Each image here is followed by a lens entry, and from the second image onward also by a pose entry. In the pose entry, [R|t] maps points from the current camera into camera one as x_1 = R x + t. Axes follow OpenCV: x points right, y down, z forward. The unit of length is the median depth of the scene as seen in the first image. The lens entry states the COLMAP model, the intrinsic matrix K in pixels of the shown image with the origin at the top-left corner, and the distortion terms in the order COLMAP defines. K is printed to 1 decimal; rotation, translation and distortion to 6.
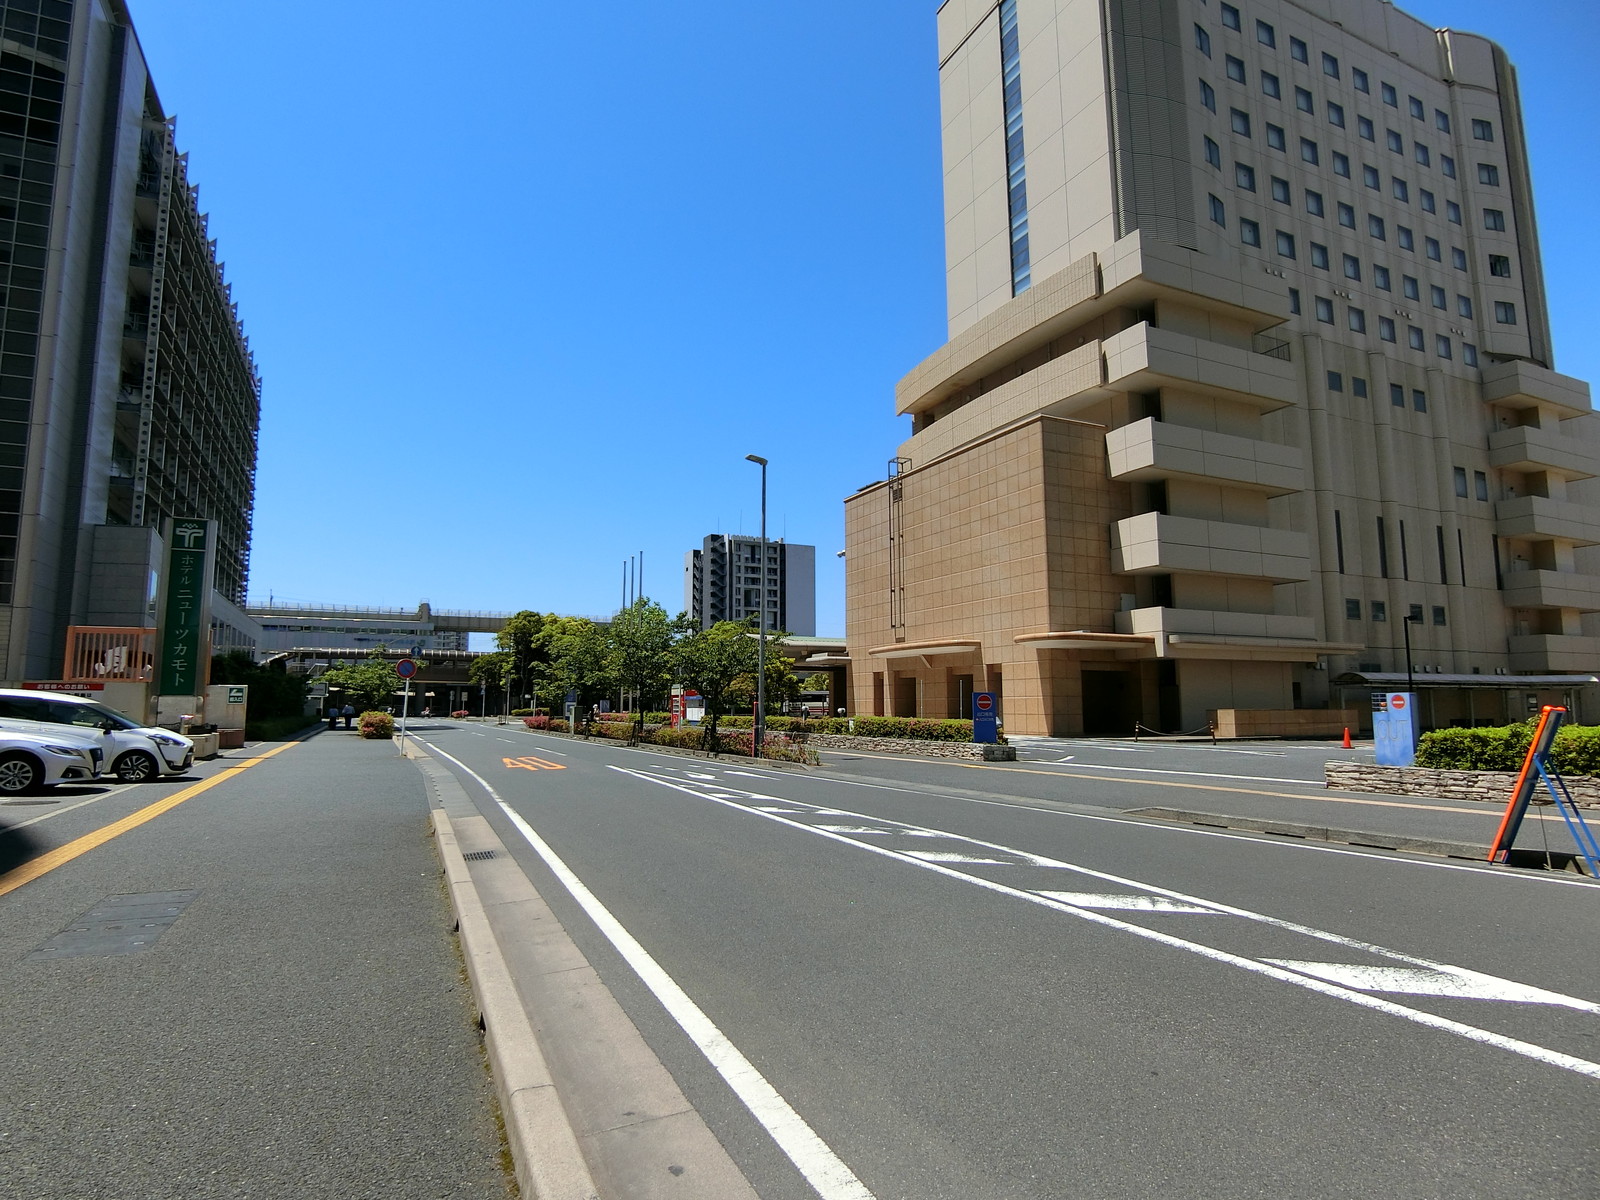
lens RADIAL K [[875.5, 0, 800.0], [0, 875.5, 600.0], [0, 0, 1]] dist [0.000958, 0.000353]
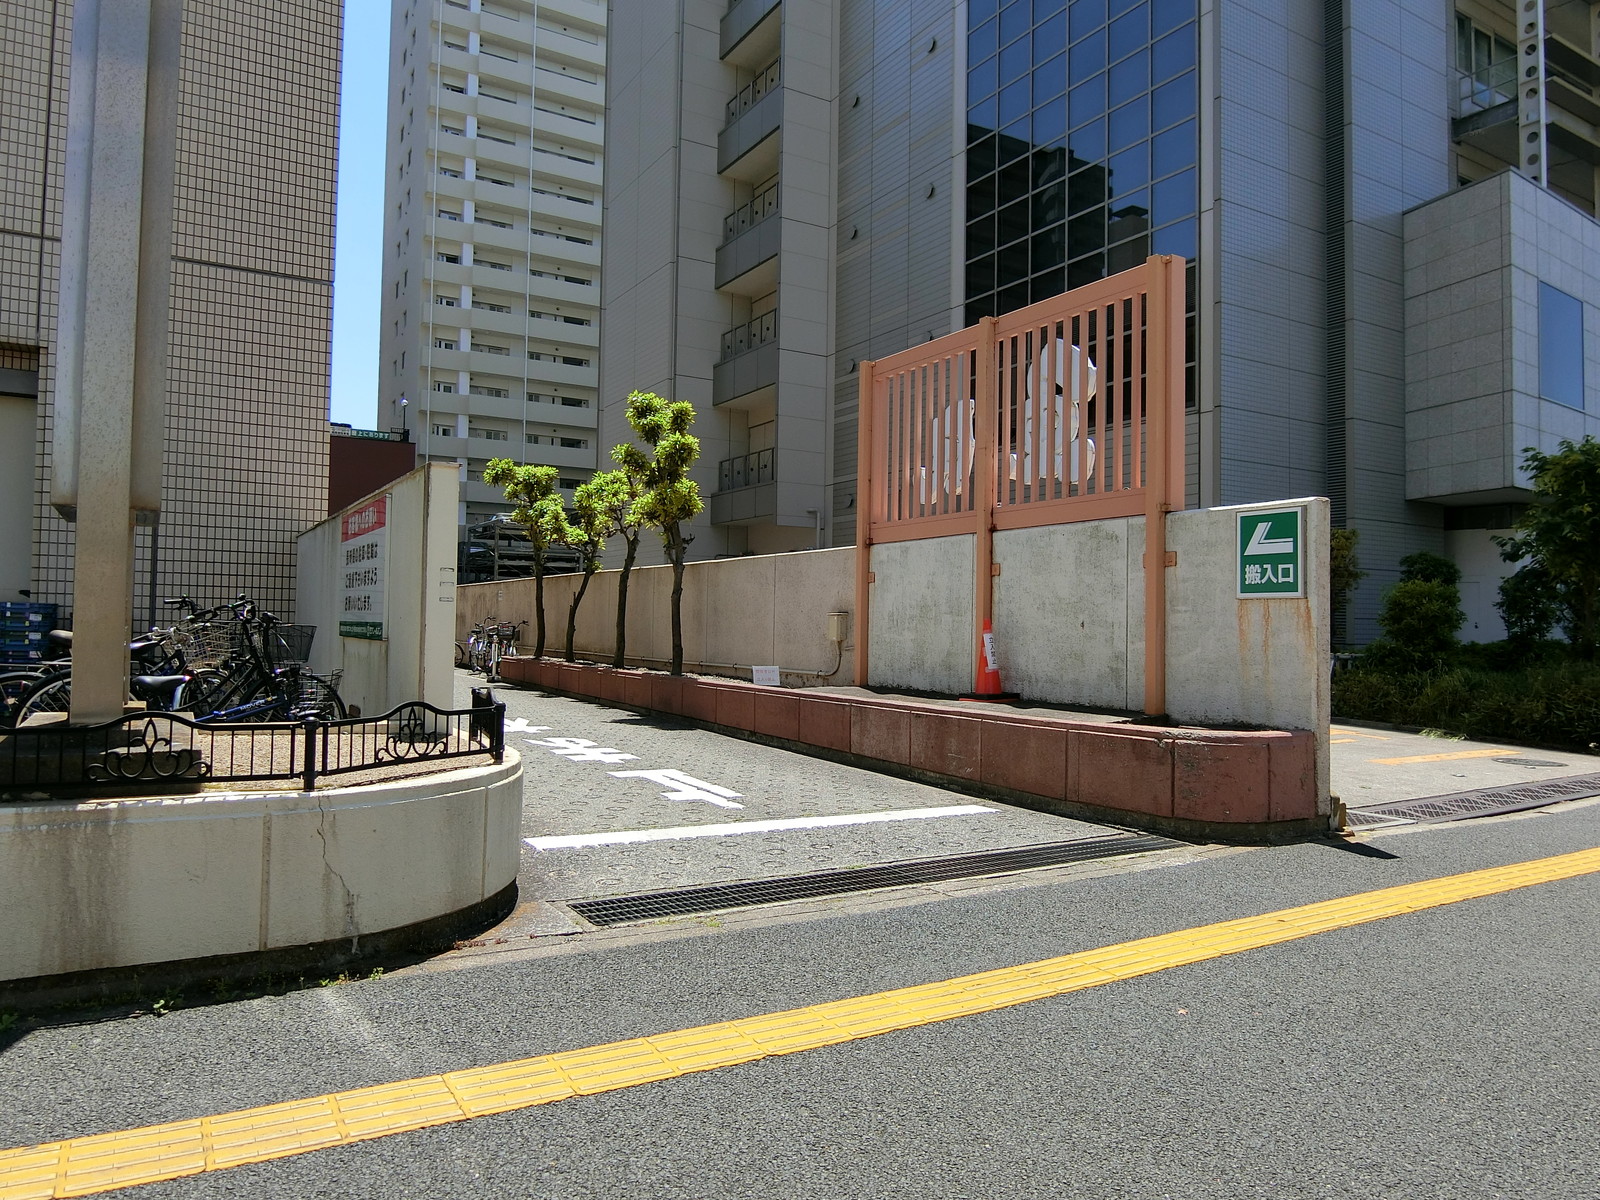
lens RADIAL K [[1088.9, 0, 800.0], [0, 1088.9, 600.0], [0, 0, 1]] dist [-0.008219, -0.003802]
pose [[0.094787, -0.019506, -0.995306, -0.407690], [0.106197, 0.994301, -0.009372, 0.109681], [0.989817, -0.104811, 0.096318, 0.864423]]
